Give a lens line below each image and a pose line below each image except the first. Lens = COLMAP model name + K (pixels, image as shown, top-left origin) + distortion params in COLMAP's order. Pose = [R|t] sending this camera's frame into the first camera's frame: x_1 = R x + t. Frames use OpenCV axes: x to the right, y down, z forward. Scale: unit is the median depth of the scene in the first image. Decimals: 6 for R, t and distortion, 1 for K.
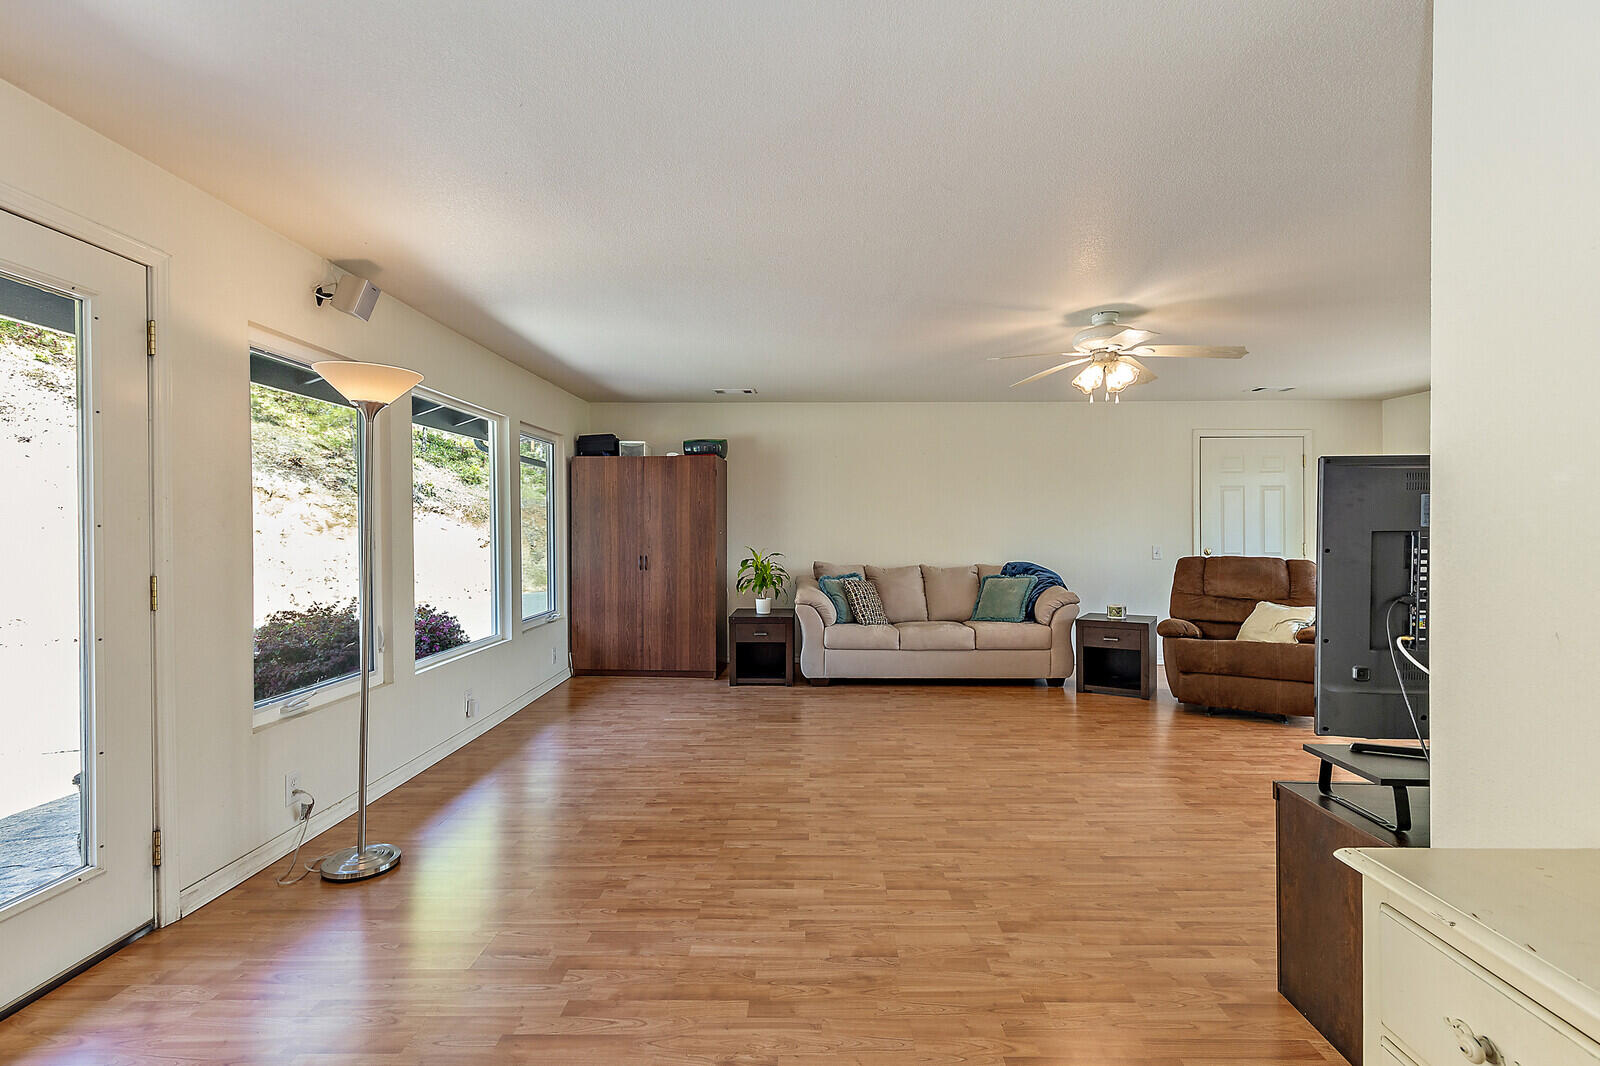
lens RADIAL K [[725.5, 0, 803.1], [0, 725.5, 517.1], [0, 0, 1]] dist [0.005072, 0.000295]
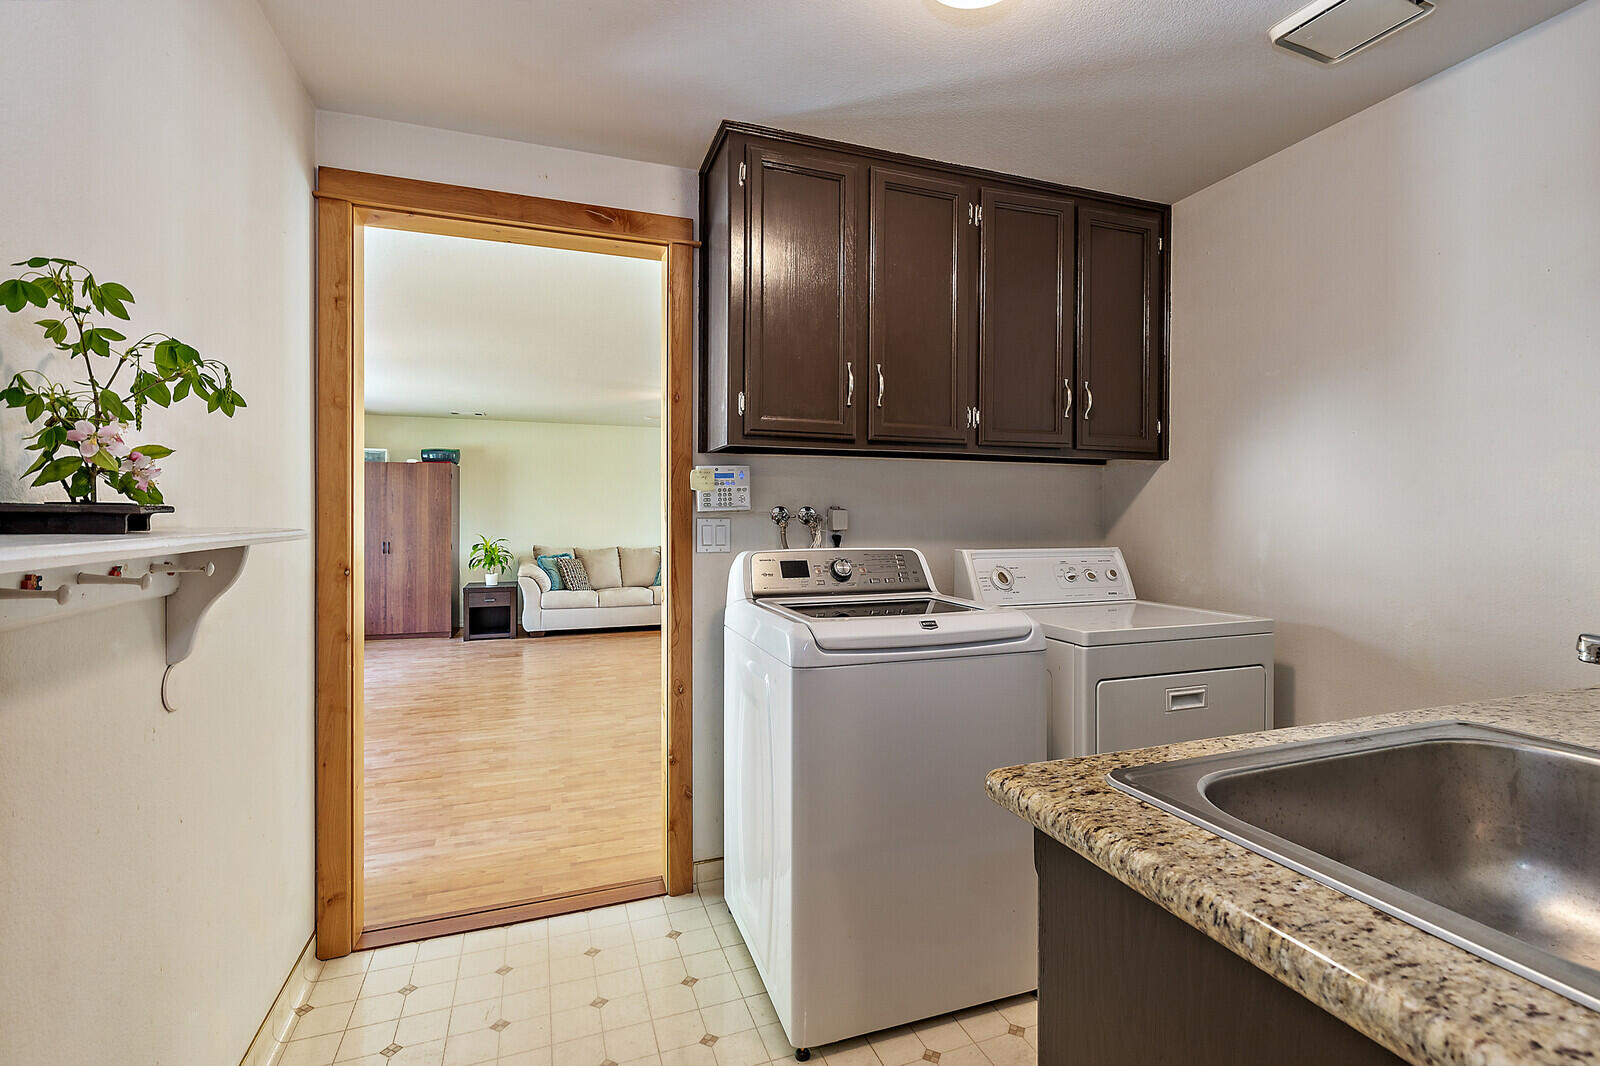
lens RADIAL K [[725.5, 0, 803.1], [0, 725.5, 517.1], [0, 0, 1]] dist [0.005072, 0.000295]
pose [[0.935186, 0.000692, 0.354157, 0.006244], [-0.006888, 0.999844, 0.016234, -0.014885], [-0.354090, -0.017621, 0.935045, -0.421600]]
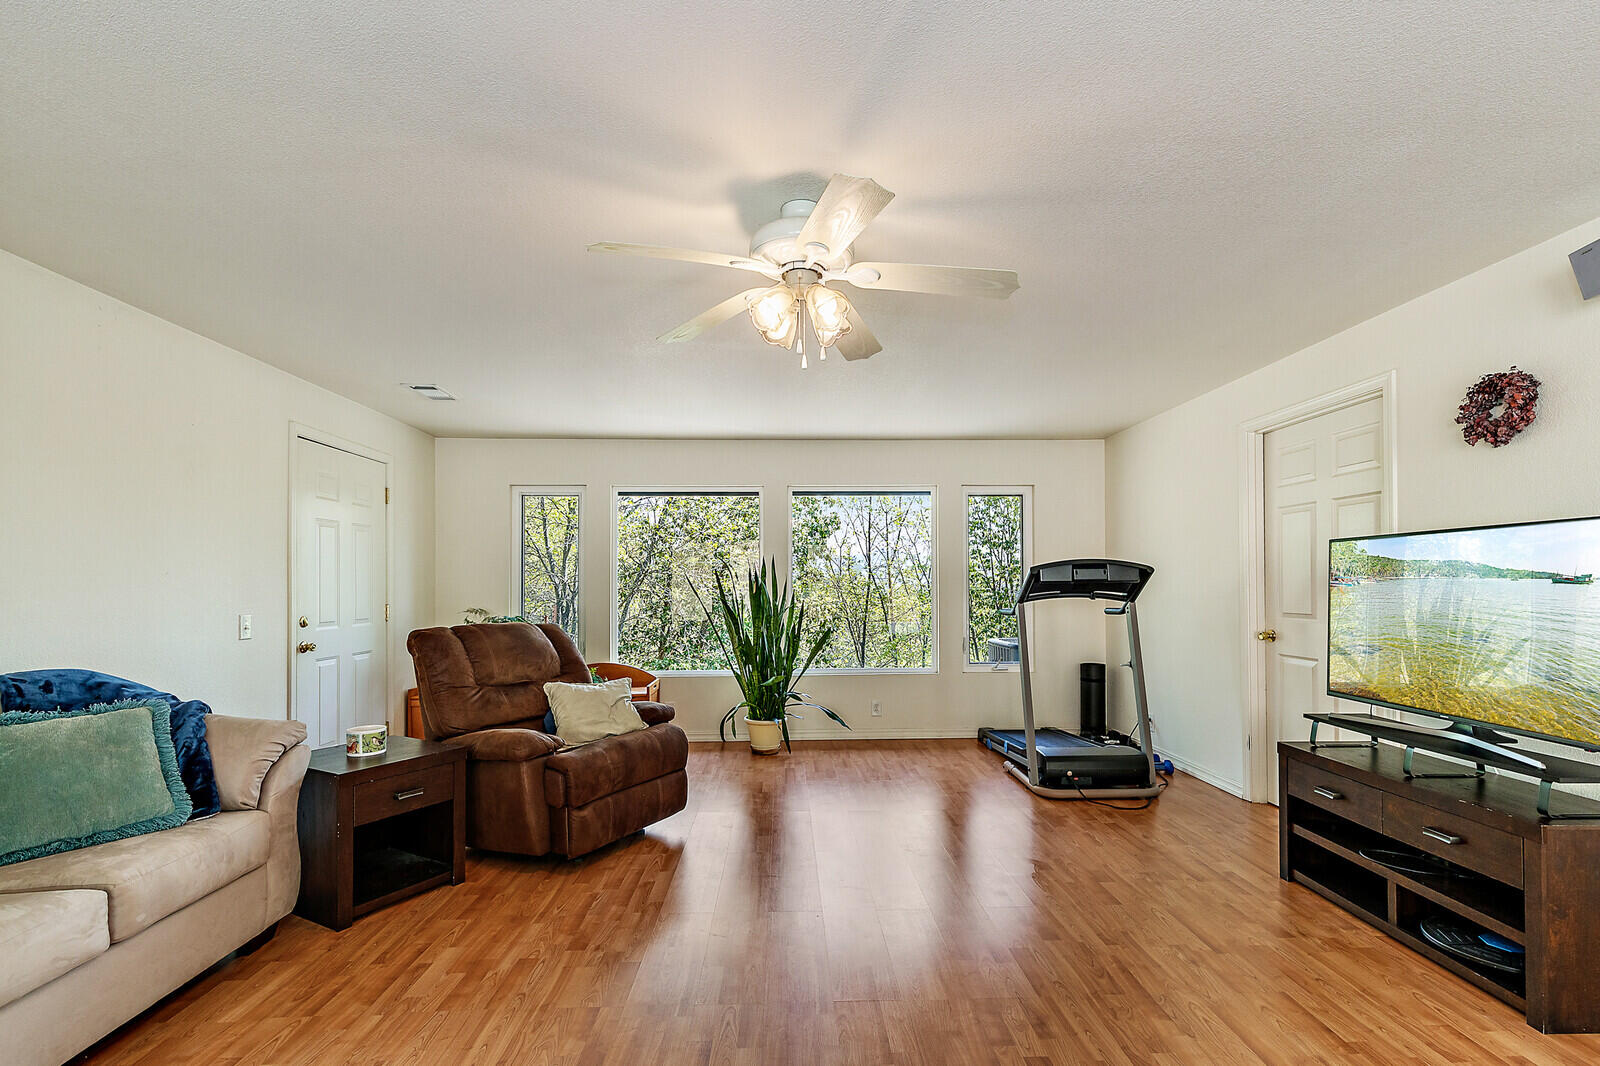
lens RADIAL K [[732.8, 0, 810.0], [0, 732.8, 573.8], [0, 0, 1]] dist [0.004449, -0.000315]
pose [[-0.045439, 0.021134, 0.998744, -0.112875], [-0.013820, 0.999667, -0.021783, 0.016602], [-0.998872, -0.014792, -0.045132, 0.696718]]
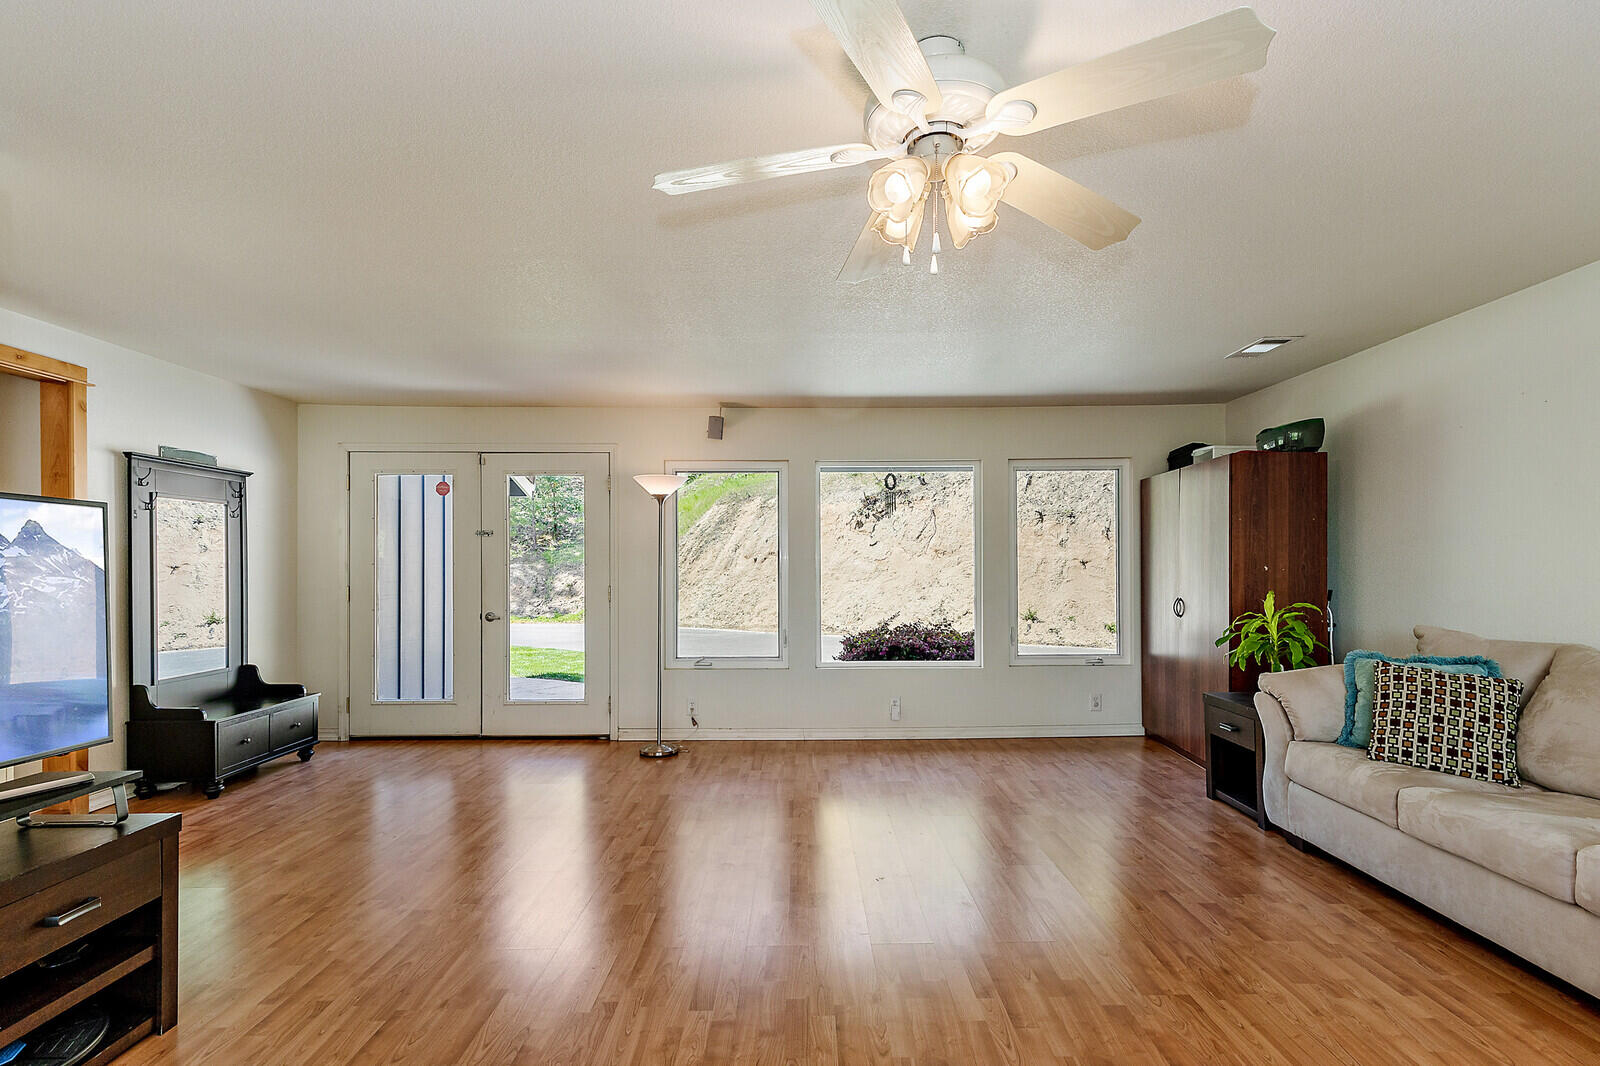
lens RADIAL K [[732.8, 0, 810.0], [0, 732.8, 573.8], [0, 0, 1]] dist [0.004449, -0.000315]
pose [[0.030068, 0.008766, -0.999509, 0.567039], [0.019848, 0.999759, 0.009365, 0.013434], [0.999351, -0.020120, 0.029887, 0.623291]]
